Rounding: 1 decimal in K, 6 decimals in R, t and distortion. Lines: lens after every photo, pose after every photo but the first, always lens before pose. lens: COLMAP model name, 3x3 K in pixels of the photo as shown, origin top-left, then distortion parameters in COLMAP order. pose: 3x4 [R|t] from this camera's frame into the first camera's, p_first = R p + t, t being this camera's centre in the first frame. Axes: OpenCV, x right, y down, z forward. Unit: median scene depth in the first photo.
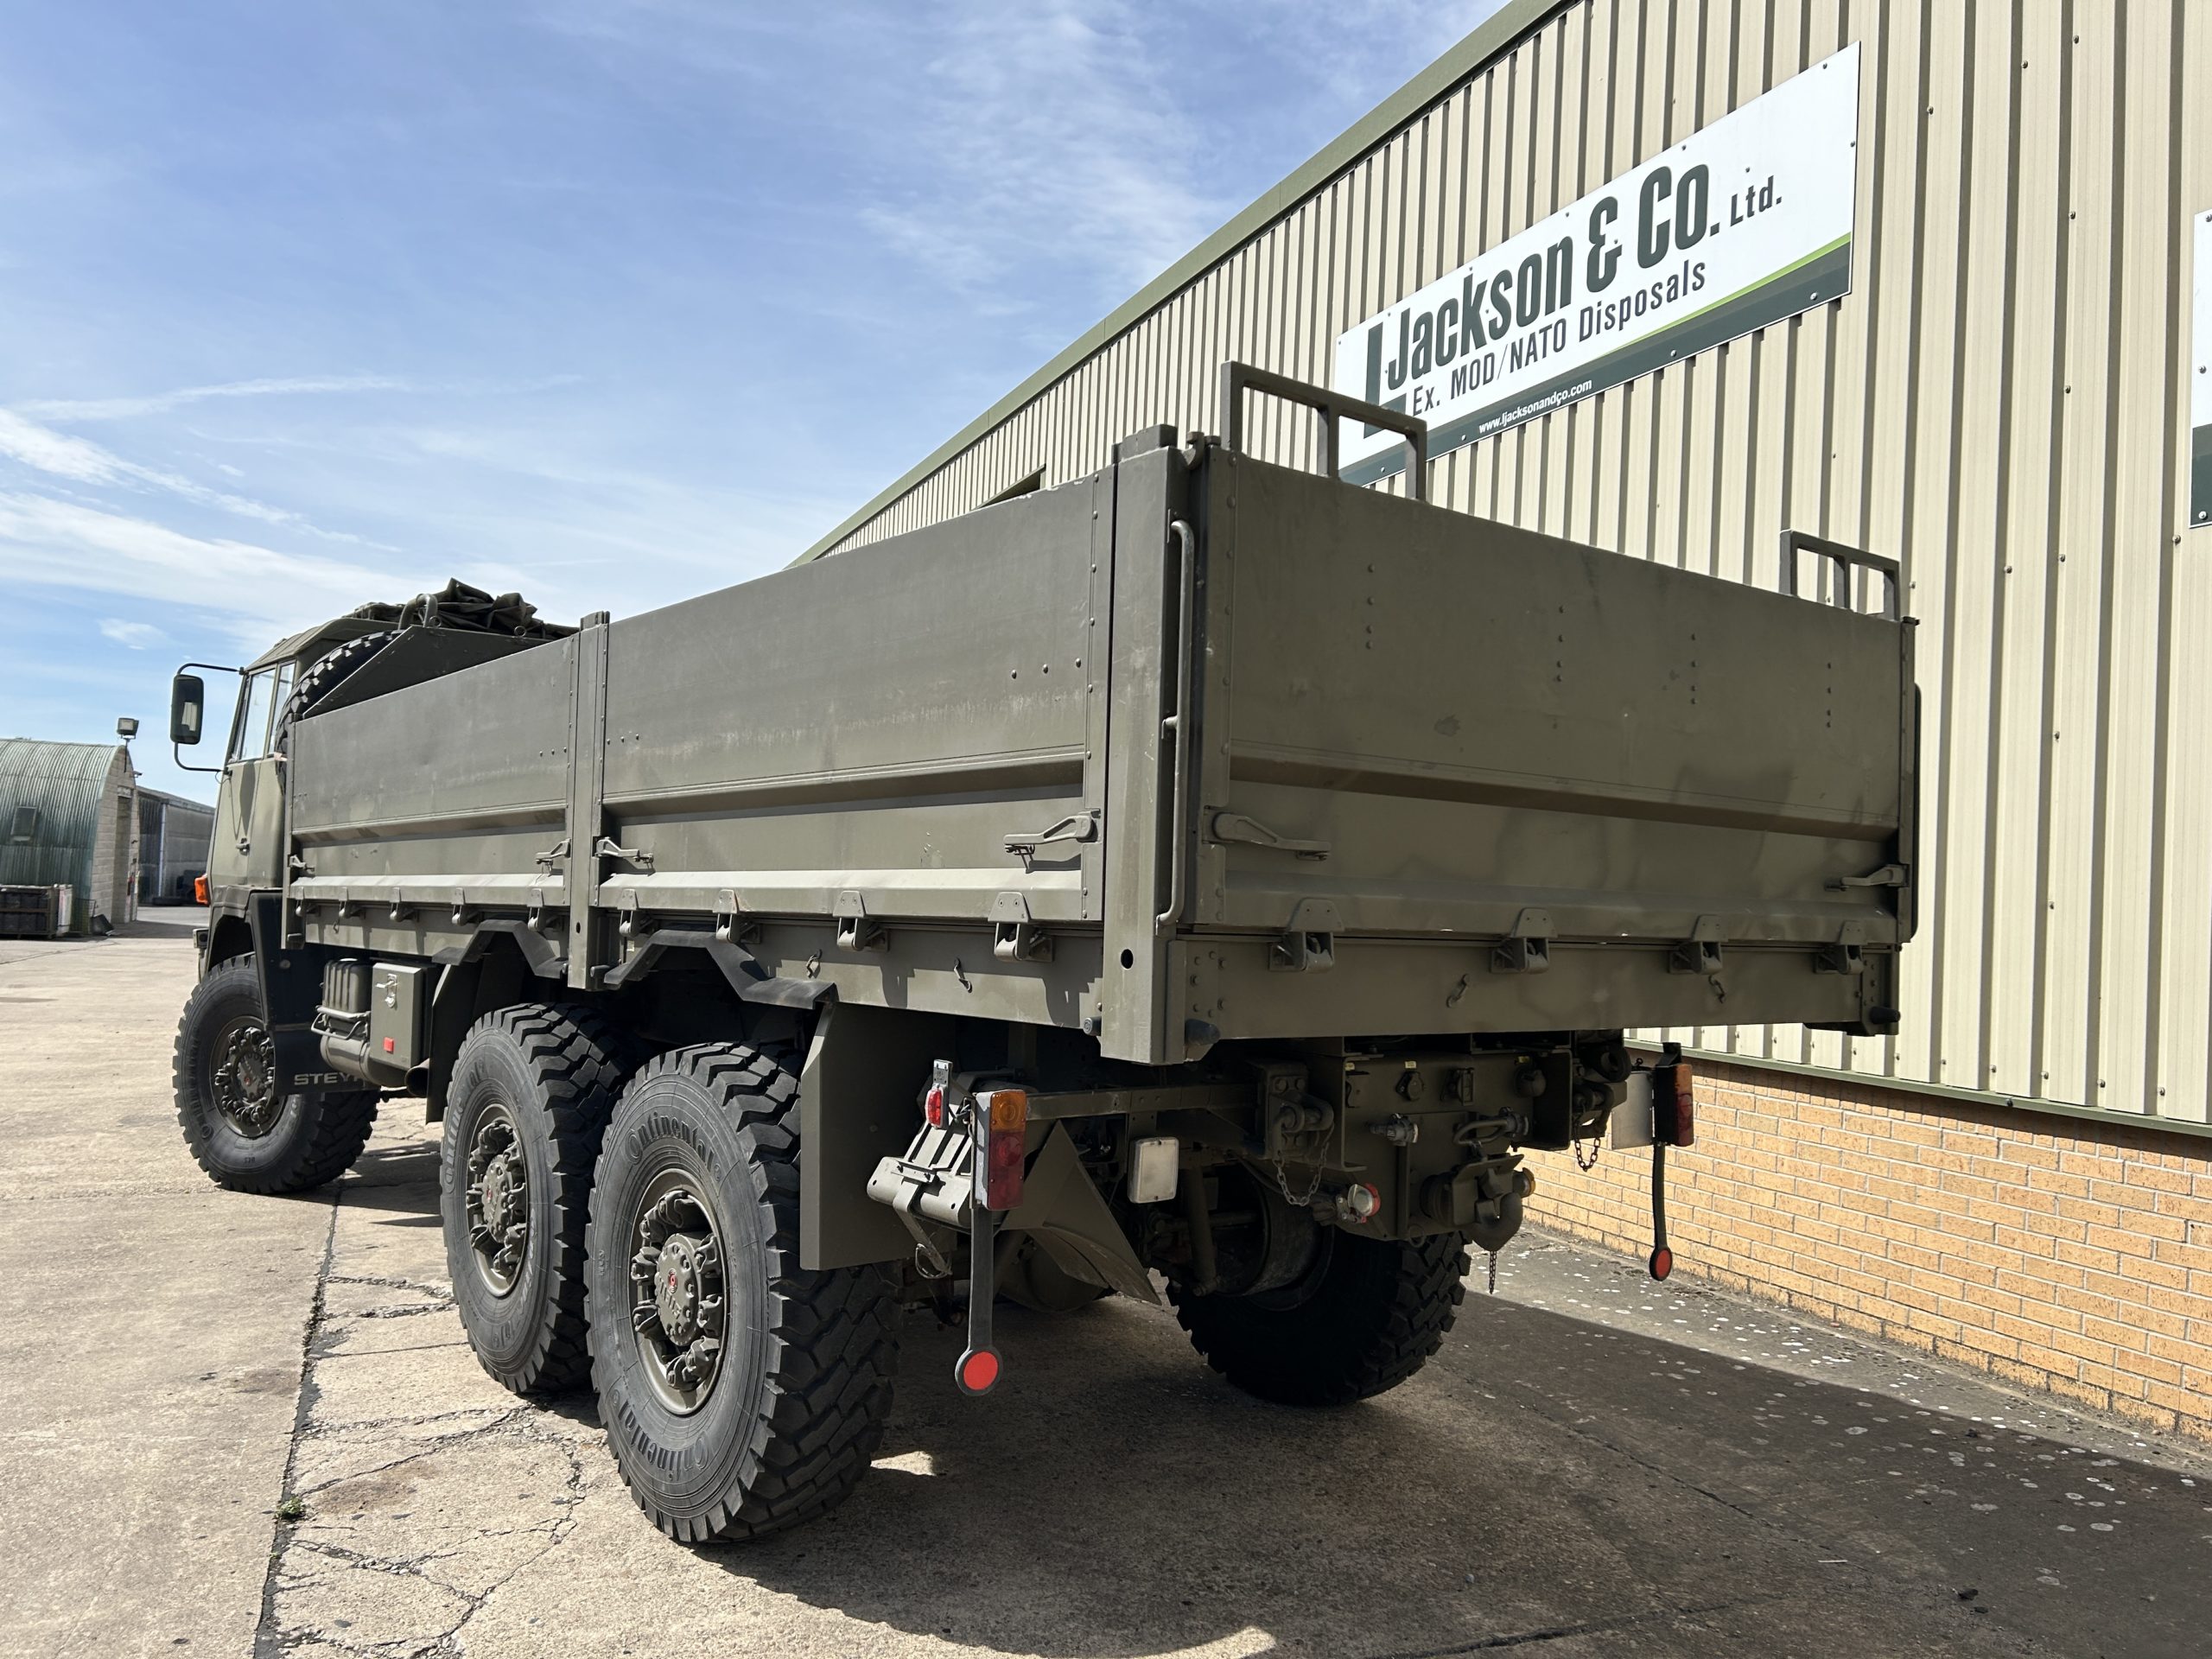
lens RADIAL K [[1659.6, 0, 1092.8], [0, 1659.6, 862.0], [0, 0, 1]] dist [0.065953, -0.069325]
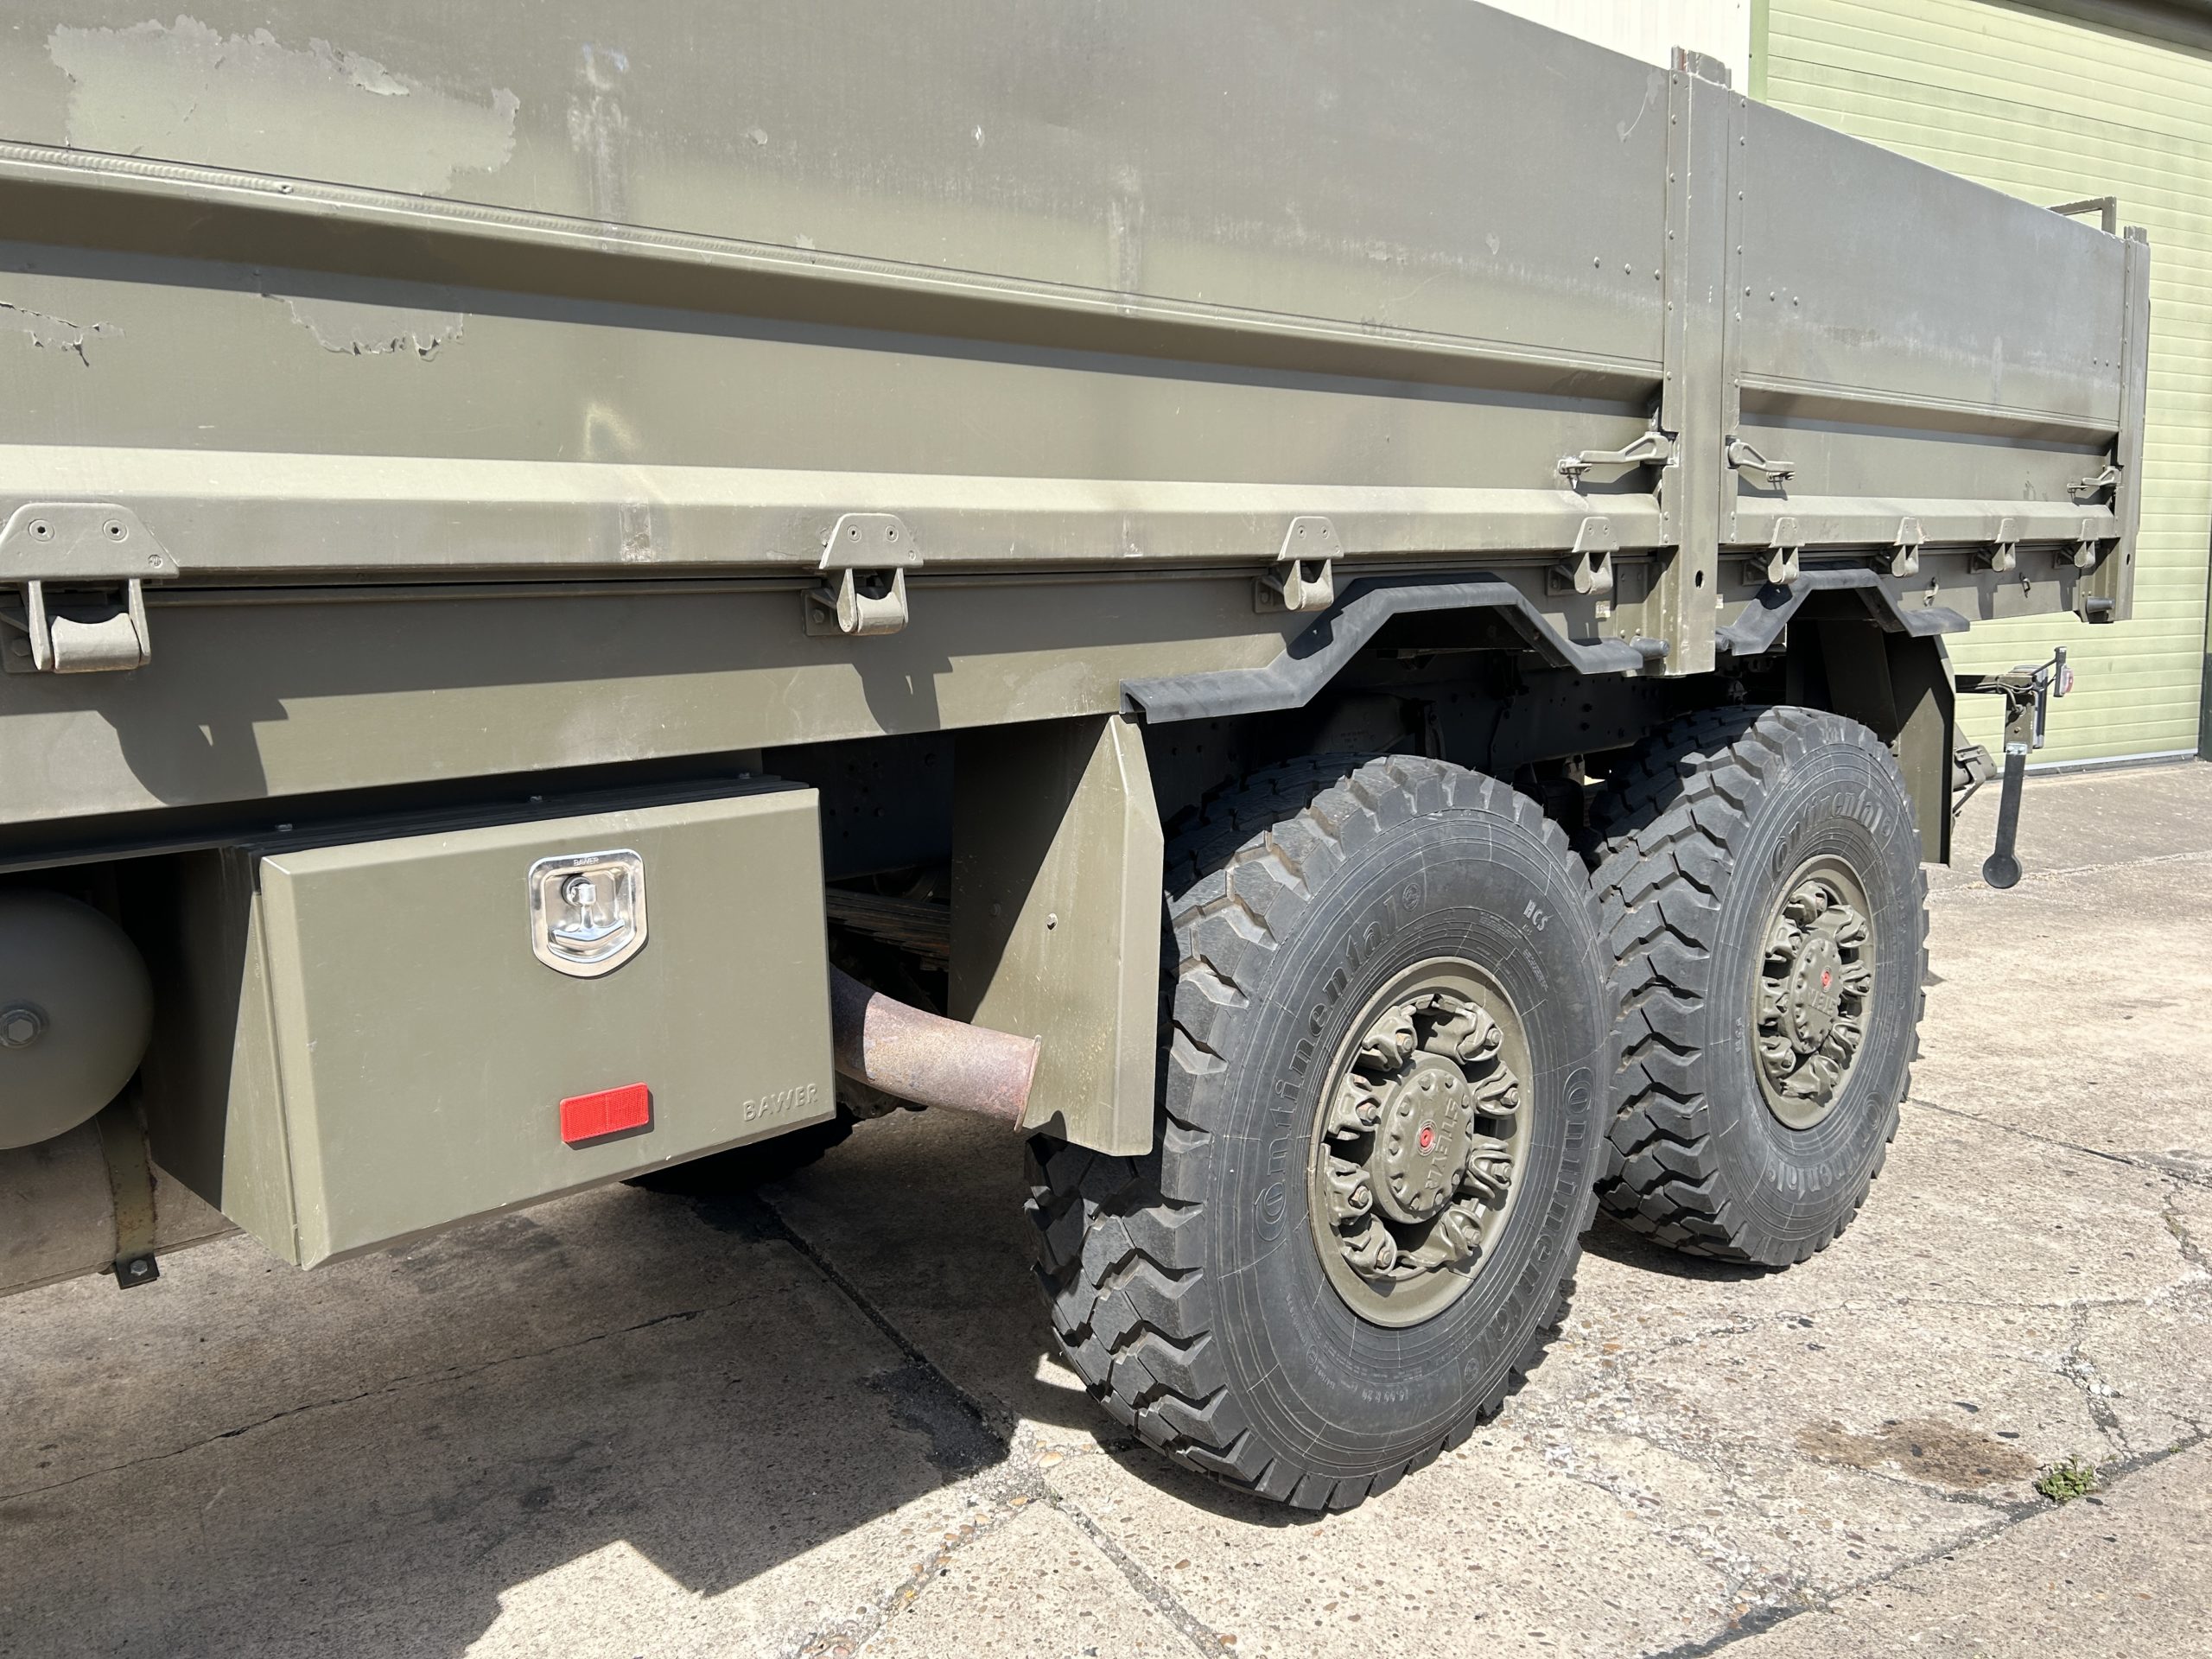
lens RADIAL K [[1659.6, 0, 1119.6], [0, 1659.6, 844.7], [0, 0, 1]] dist [0.065953, -0.069325]
pose [[-0.106844, -0.170431, 0.979560, -0.587326], [0.000459, 0.985191, 0.171461, 0.018581], [-0.994276, 0.018769, -0.105184, 0.814312]]
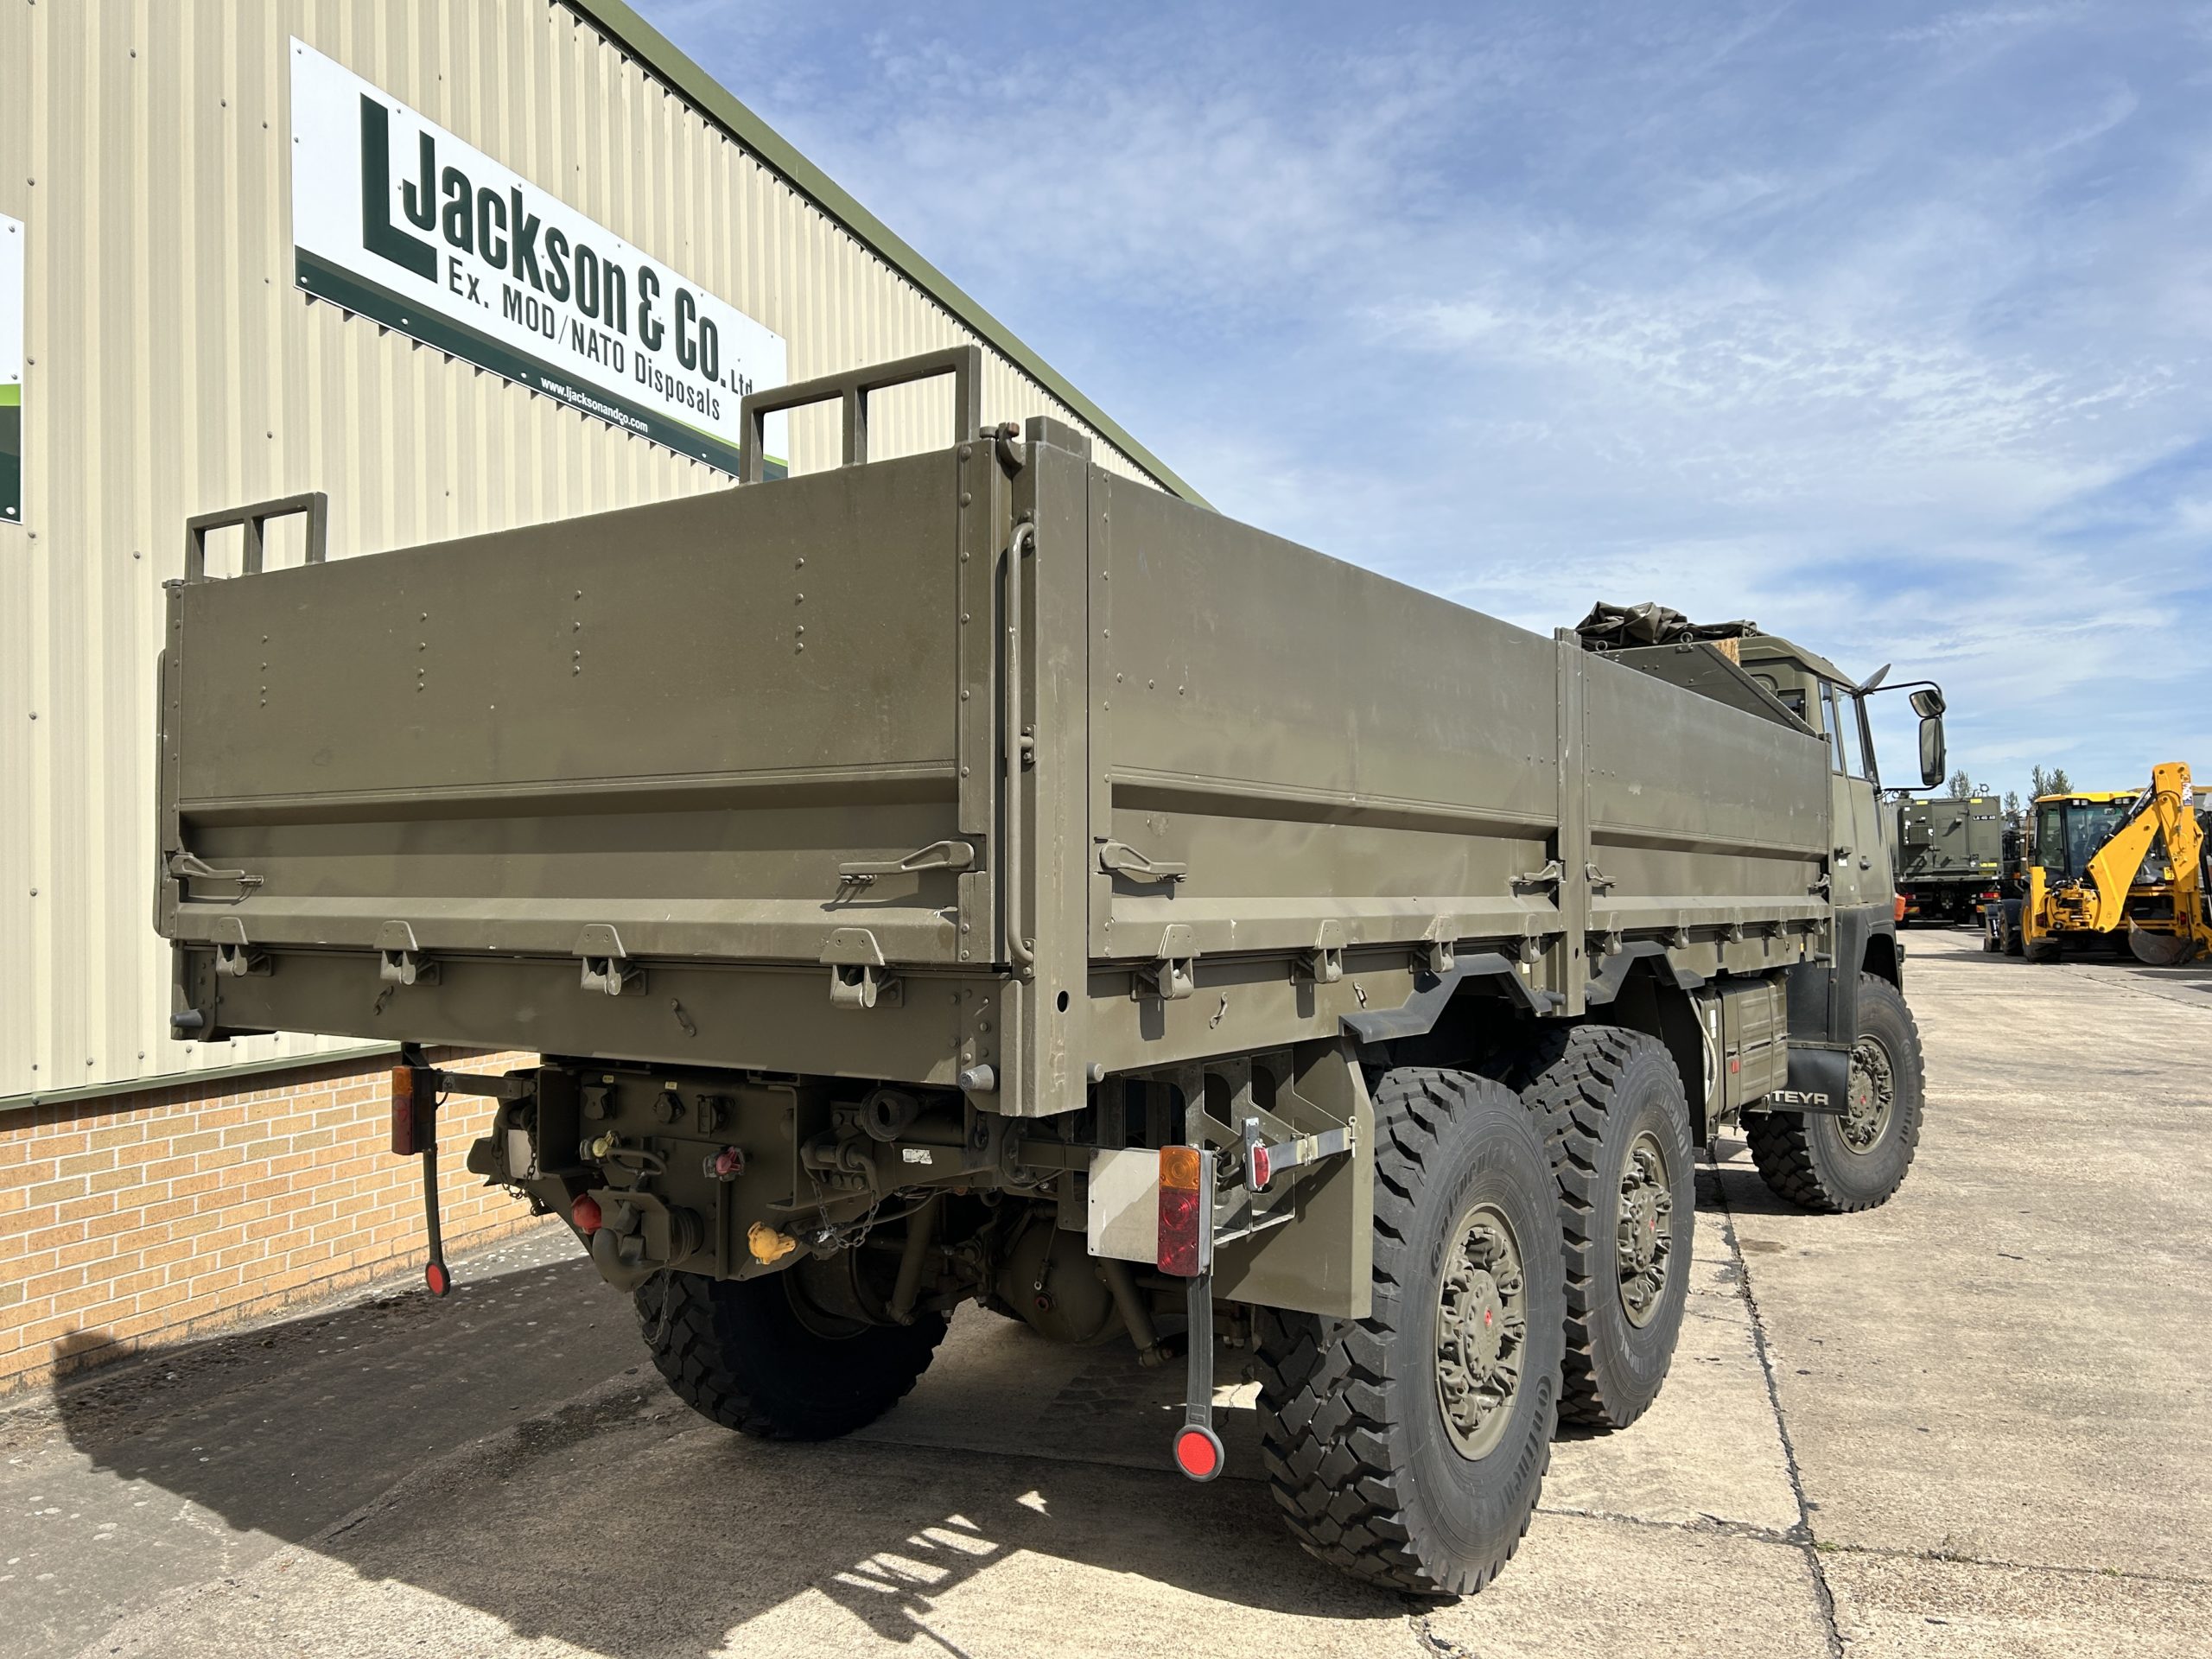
lens RADIAL K [[1659.6, 0, 1093.1], [0, 1659.6, 845.9], [0, 0, 1]] dist [0.065953, -0.069325]
pose [[-0.758213, -0.013503, 0.651867, -0.696529], [-0.022679, 0.999727, -0.005671, -0.007127], [-0.651612, -0.019084, -0.758313, 1.737658]]
